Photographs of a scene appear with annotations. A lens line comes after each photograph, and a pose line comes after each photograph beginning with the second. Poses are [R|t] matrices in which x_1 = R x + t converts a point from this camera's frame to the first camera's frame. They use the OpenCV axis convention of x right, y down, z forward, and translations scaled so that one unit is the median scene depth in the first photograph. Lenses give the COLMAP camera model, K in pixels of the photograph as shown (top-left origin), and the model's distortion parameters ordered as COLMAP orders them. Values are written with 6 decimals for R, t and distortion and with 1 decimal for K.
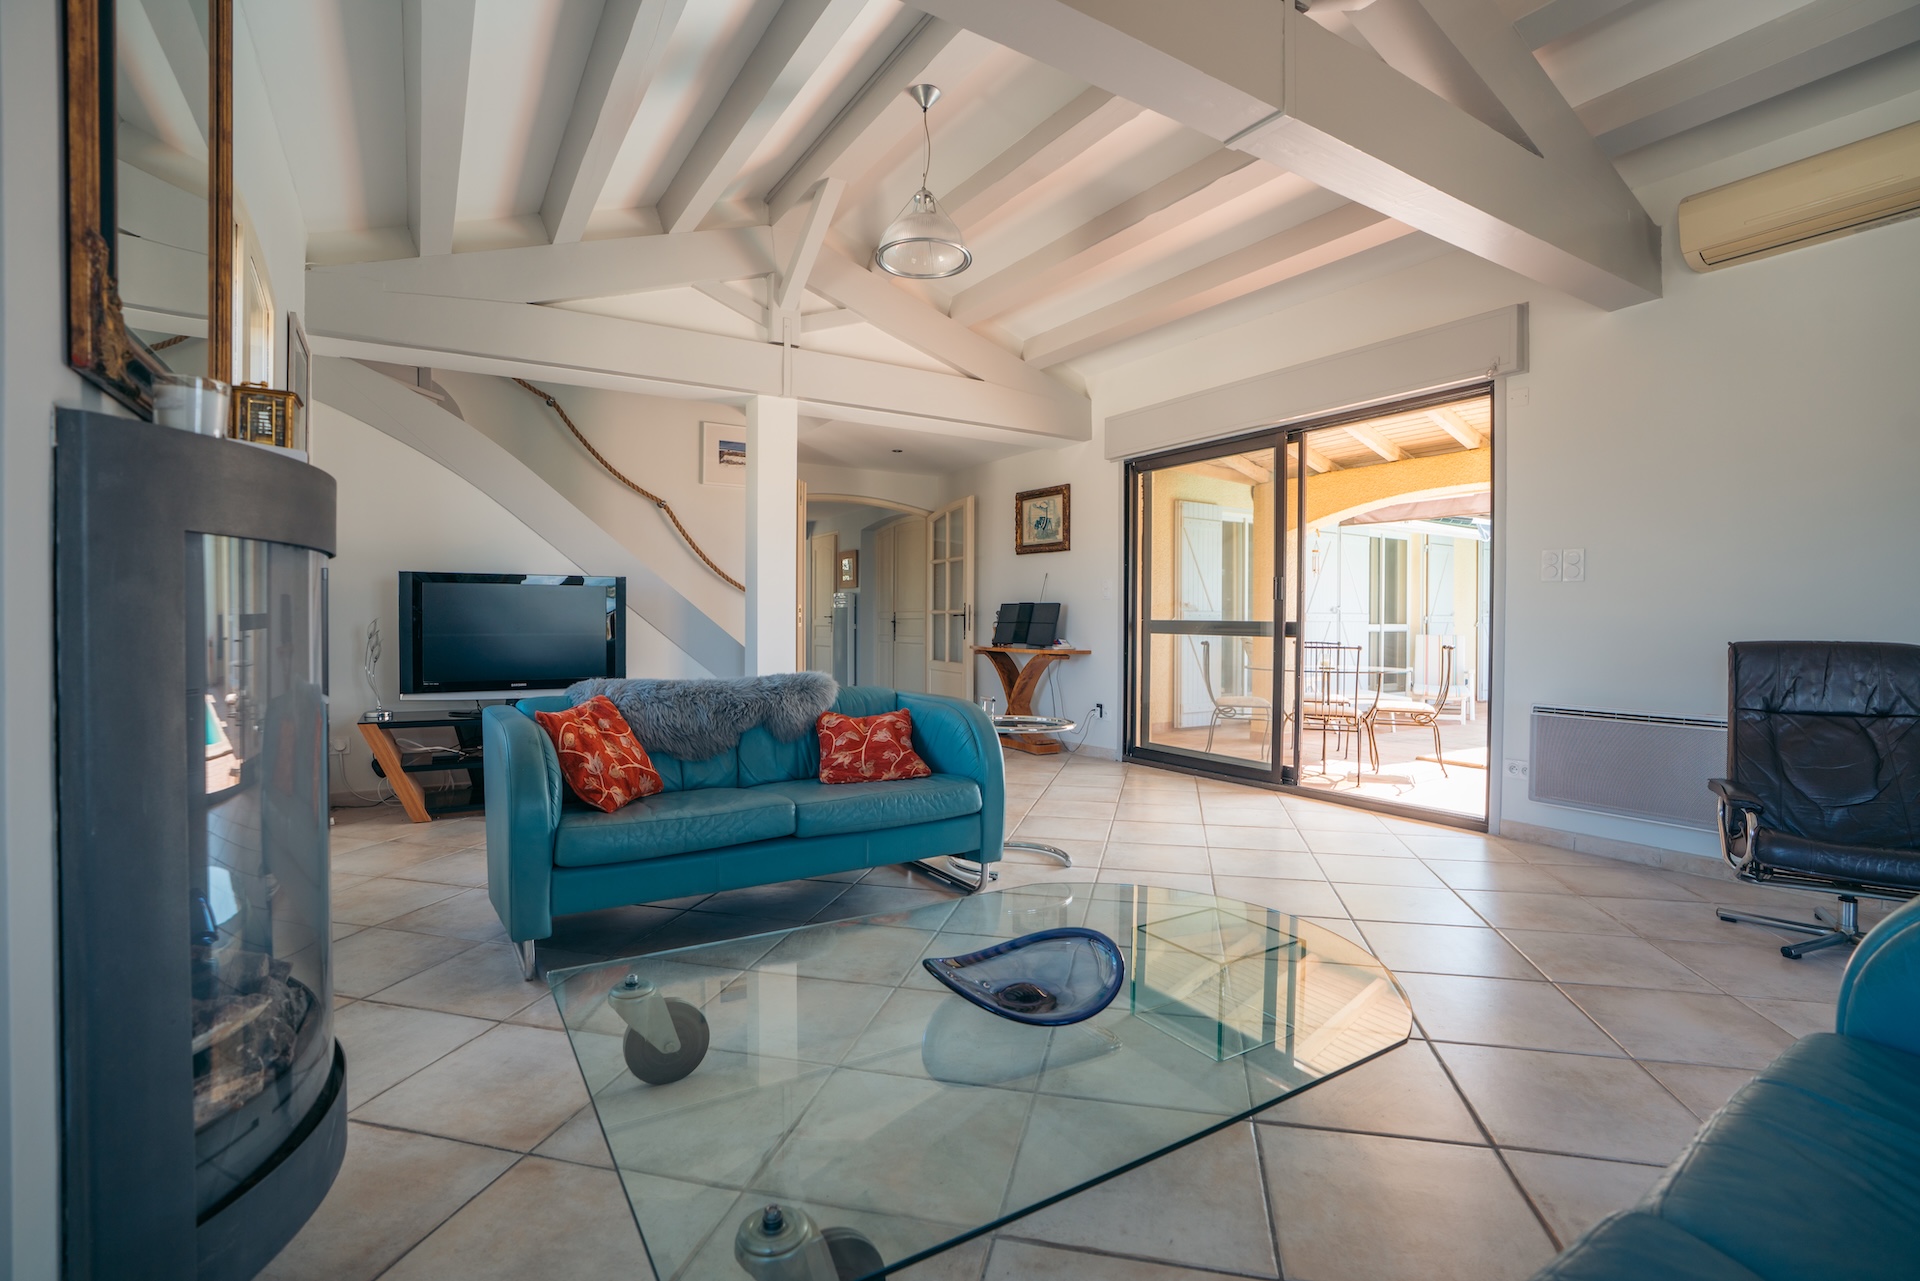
lens RADIAL K [[877.7, 0, 960.0], [0, 877.7, 640.5], [0, 0, 1]] dist [-0.075505, 0.028822]
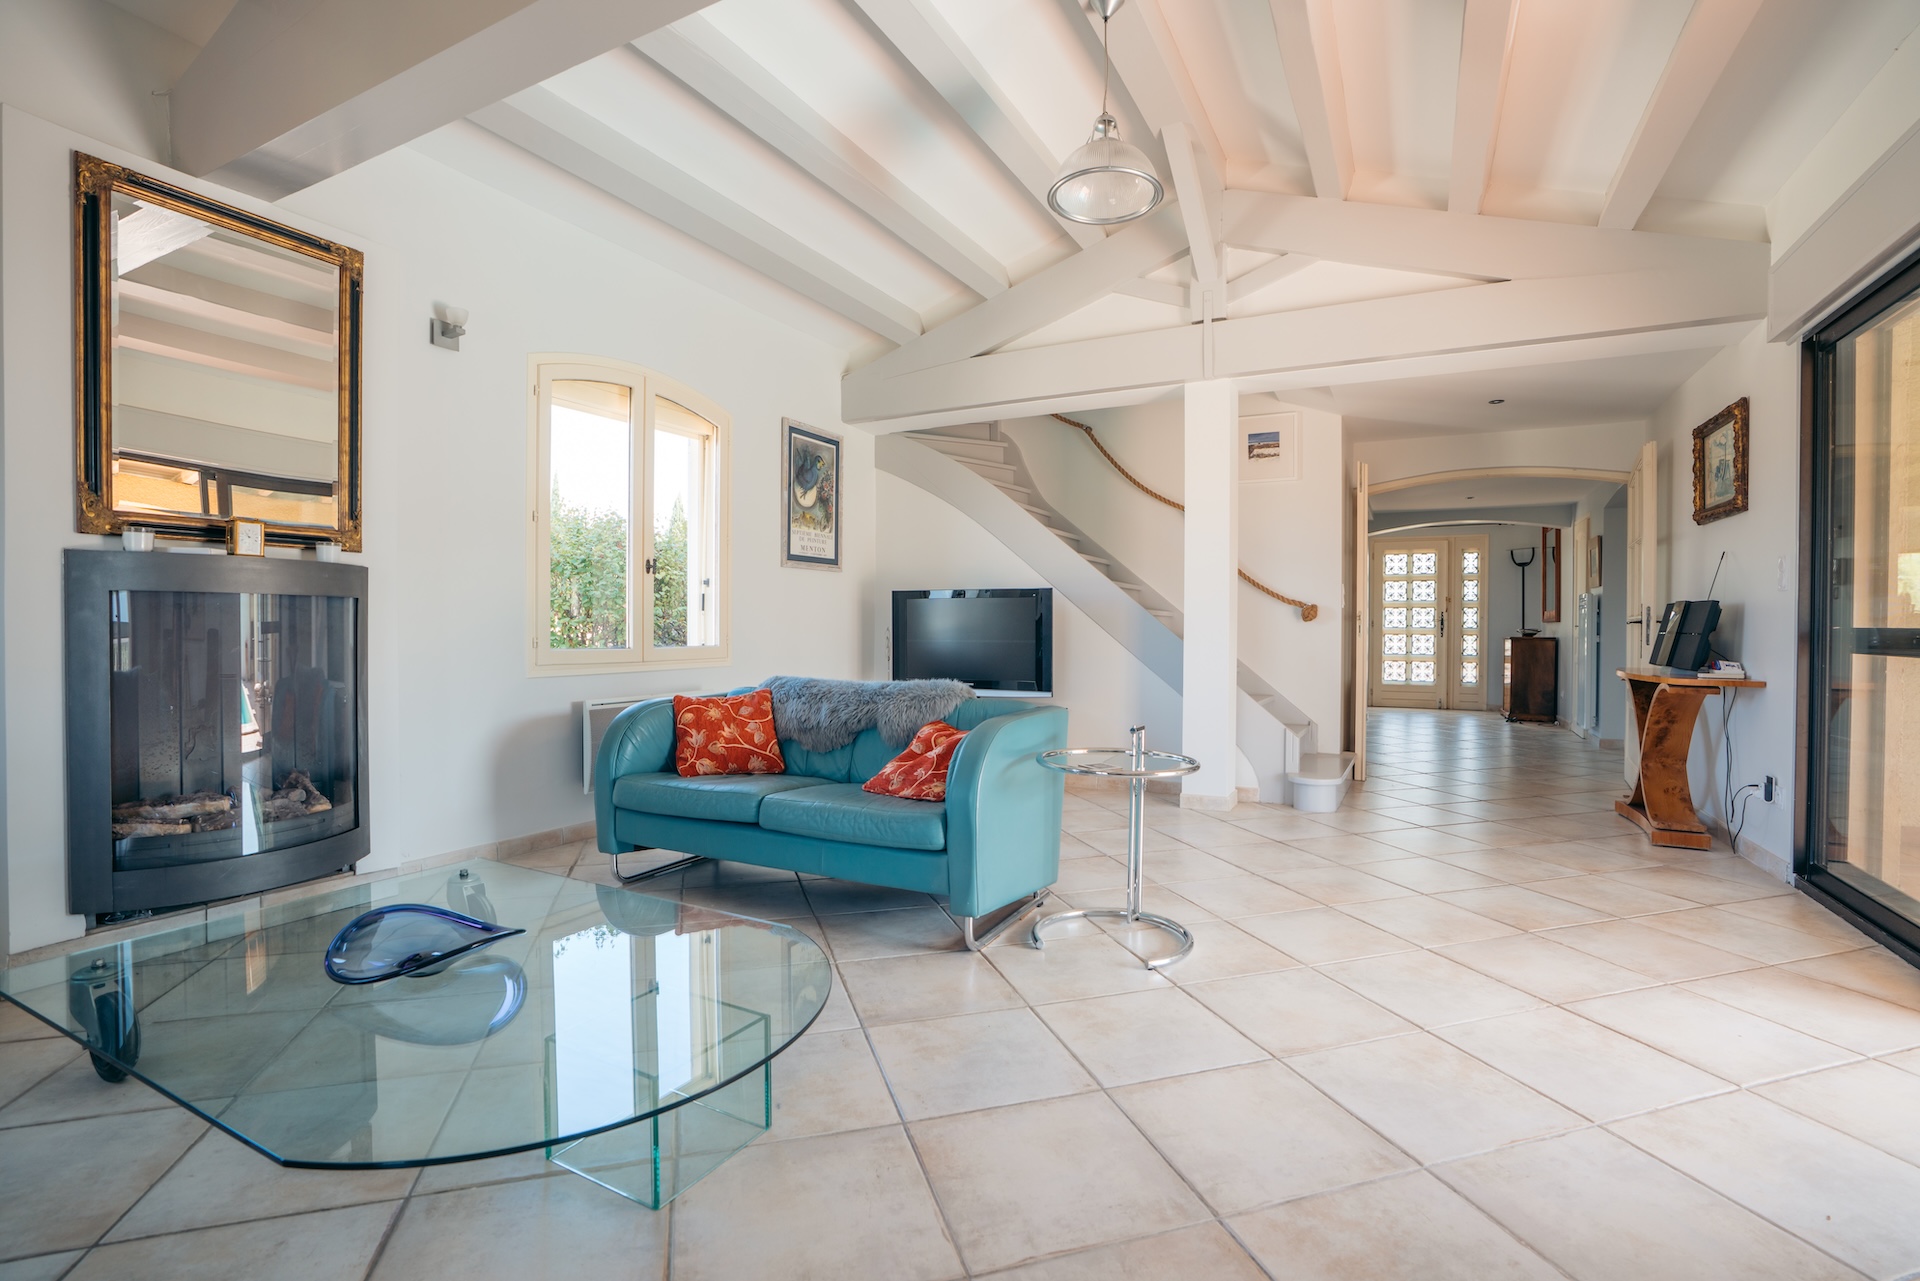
lens RADIAL K [[877.7, 0, 960.0], [0, 877.7, 640.5], [0, 0, 1]] dist [-0.075505, 0.028822]
pose [[0.507000, 0.009518, -0.861893, 0.385376], [-0.020067, 0.999798, -0.000763, -0.004805], [0.861712, 0.017682, 0.507089, 0.291597]]
